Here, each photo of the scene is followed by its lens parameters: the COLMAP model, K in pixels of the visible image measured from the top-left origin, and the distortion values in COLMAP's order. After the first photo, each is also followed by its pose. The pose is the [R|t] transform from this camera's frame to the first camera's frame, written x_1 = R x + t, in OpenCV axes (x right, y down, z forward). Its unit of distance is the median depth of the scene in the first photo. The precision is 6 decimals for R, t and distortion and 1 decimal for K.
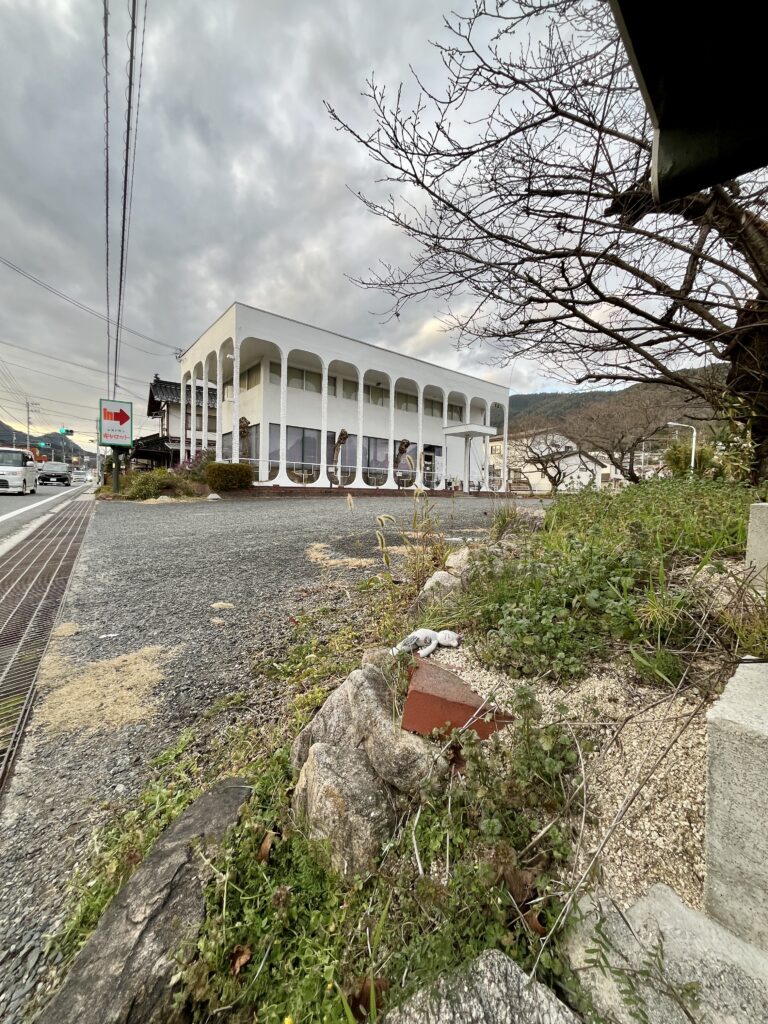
lens RADIAL K [[398.2, 0, 384.0], [0, 398.2, 512.0], [0, 0, 1]] dist [0.000941, 0.000019]
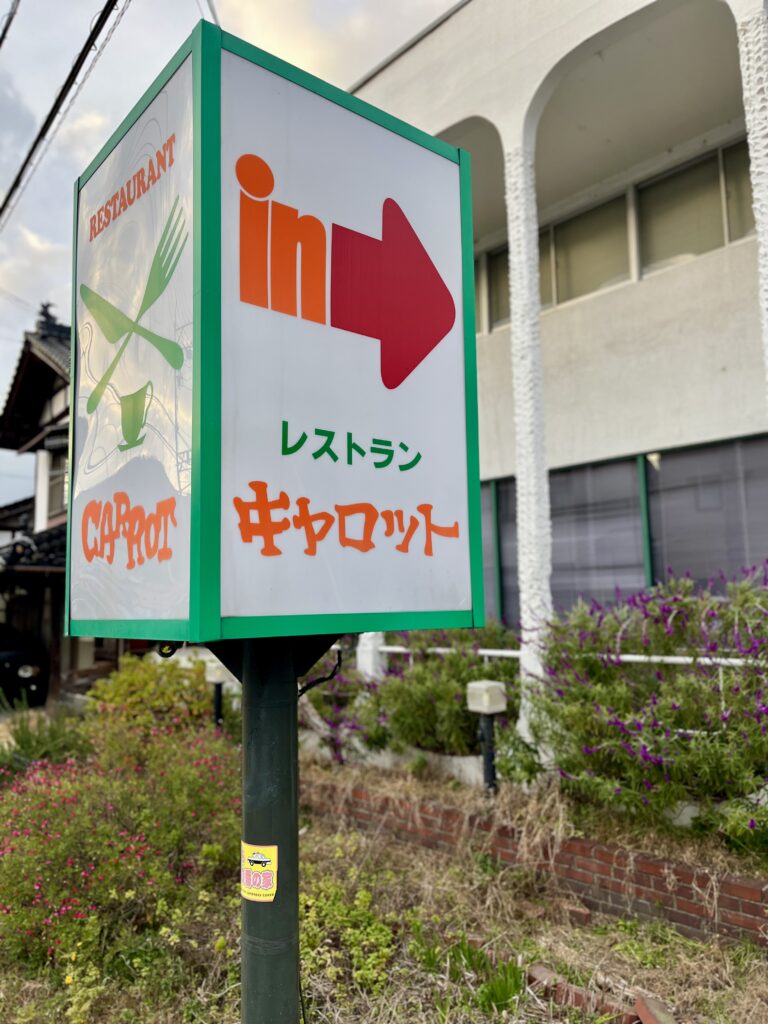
lens RADIAL K [[754.7, 0, 384.0], [0, 754.7, 512.0], [0, 0, 1]] dist [-0.014063, -0.003555]
pose [[0.997030, -0.051502, 0.057264, -0.474030], [0.060577, 0.983561, -0.170114, -0.116221], [-0.047561, 0.173077, 0.983759, 0.599525]]
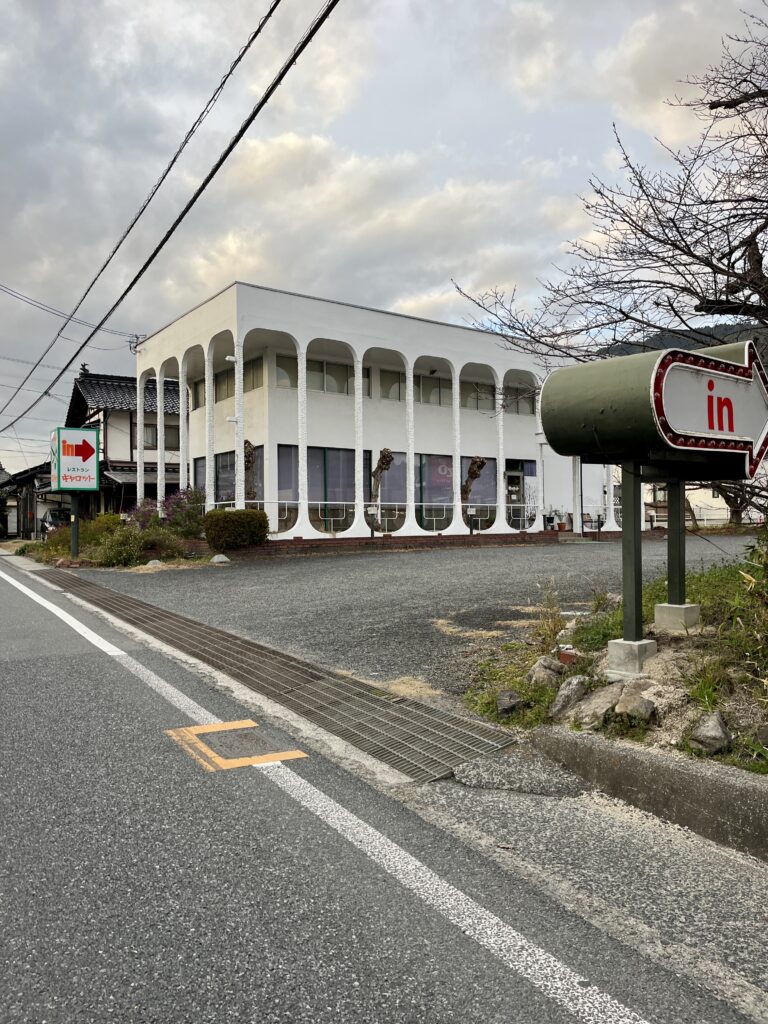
lens RADIAL K [[753.0, 0, 384.0], [0, 753.0, 512.0], [0, 0, 1]] dist [0.009155, 0.000365]
pose [[0.998276, -0.031182, -0.049730, -0.042041], [0.027887, 0.997454, -0.065628, -0.017176], [0.051650, 0.064128, 0.996604, -0.219646]]
